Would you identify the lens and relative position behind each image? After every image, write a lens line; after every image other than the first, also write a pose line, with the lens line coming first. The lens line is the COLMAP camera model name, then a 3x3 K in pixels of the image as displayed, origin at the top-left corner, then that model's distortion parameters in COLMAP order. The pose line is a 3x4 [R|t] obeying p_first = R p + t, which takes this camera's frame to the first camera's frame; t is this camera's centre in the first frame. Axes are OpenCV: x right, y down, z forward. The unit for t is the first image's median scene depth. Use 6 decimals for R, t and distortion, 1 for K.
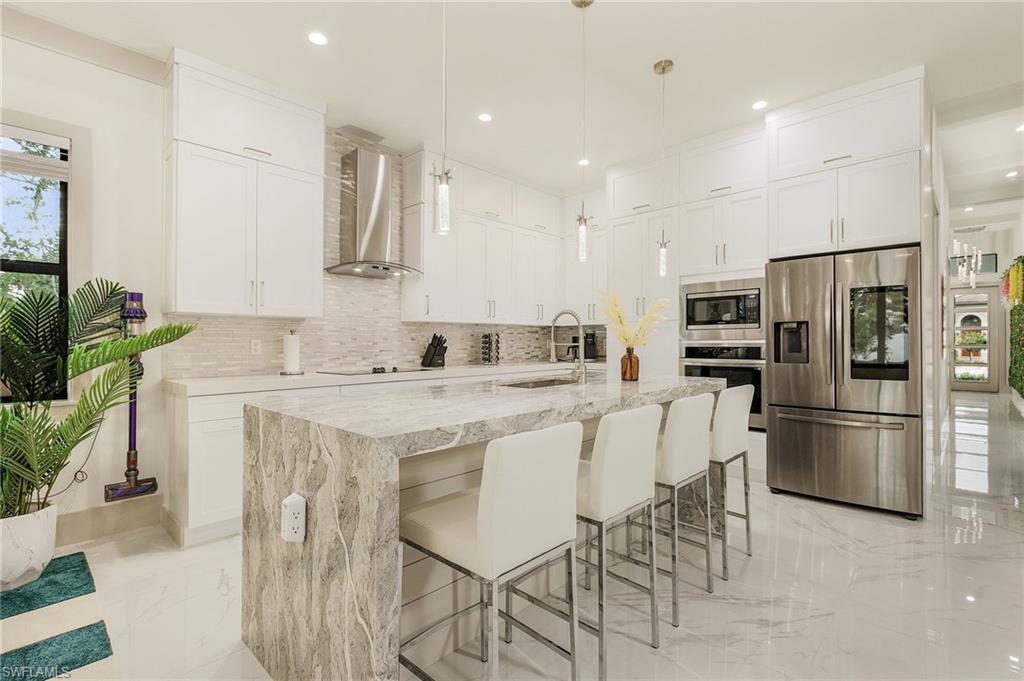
lens RADIAL K [[466.4, 0, 511.4], [0, 466.4, 331.1], [0, 0, 1]] dist [-0.000387, 0.000429]
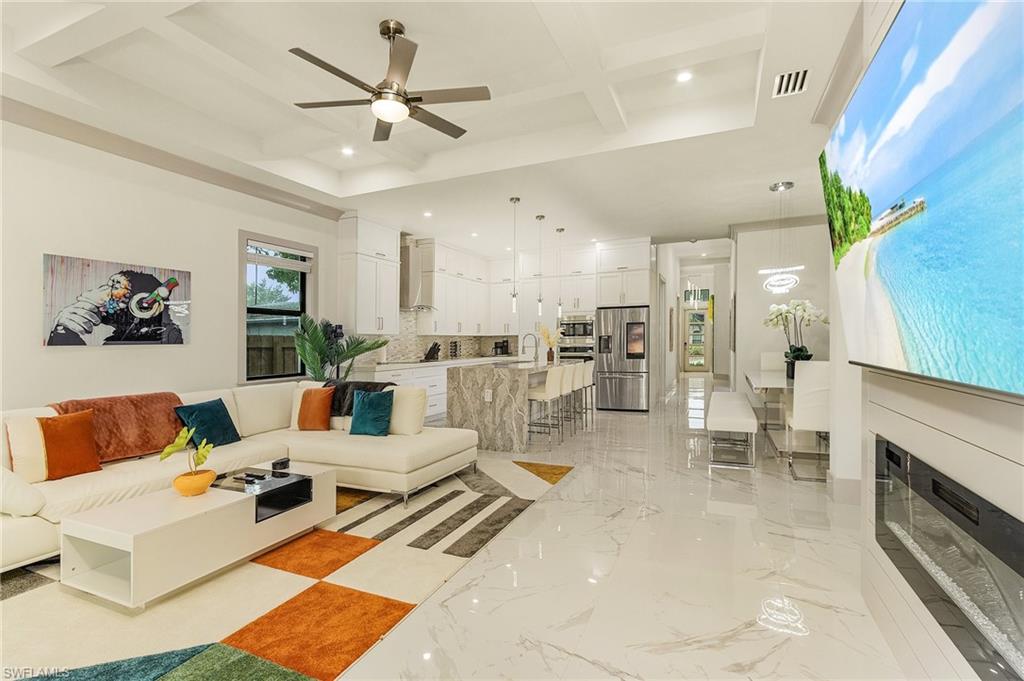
lens RADIAL K [[485.2, 0, 516.8], [0, 485.2, 350.7], [0, 0, 1]] dist [-0.000896, -0.000170]
pose [[0.932368, -0.014934, 0.361201, -0.622491], [0.001084, 0.999257, 0.038518, -0.035648], [-0.361508, -0.035521, 0.931692, -0.995994]]
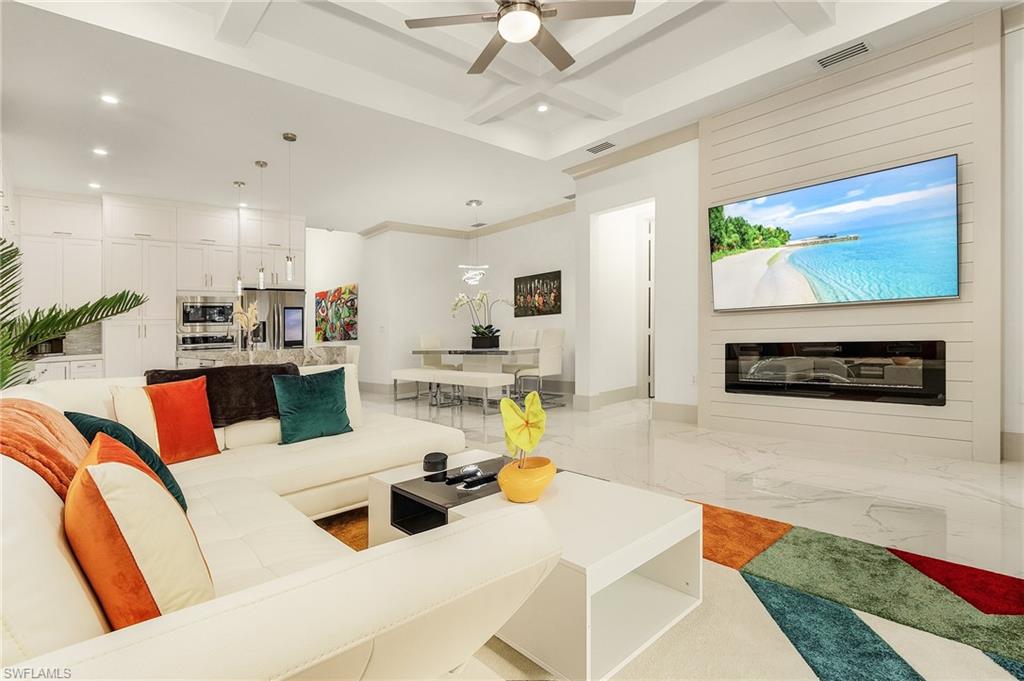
lens RADIAL K [[496.3, 0, 508.6], [0, 496.3, 323.1], [0, 0, 1]] dist [-0.000357, -0.000107]
pose [[0.076287, 0.022007, 0.996843, -1.264247], [0.016200, 0.999597, -0.023307, 0.046731], [-0.996954, 0.017927, 0.075900, -0.191625]]
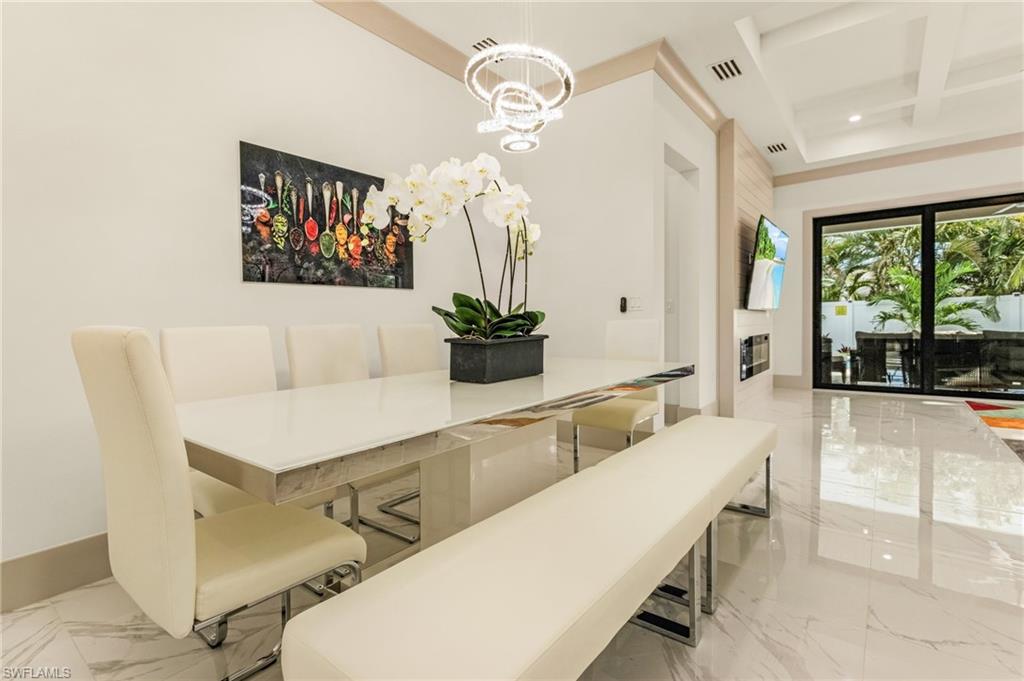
lens RADIAL K [[474.7, 0, 512.0], [0, 474.7, 340.5], [0, 0, 1]] dist [0.001043, 0.000537]
pose [[-0.995291, 0.027117, -0.093065, 0.684097], [0.025453, 0.999495, 0.019015, 0.042042], [0.093534, 0.016556, -0.995478, 0.584692]]
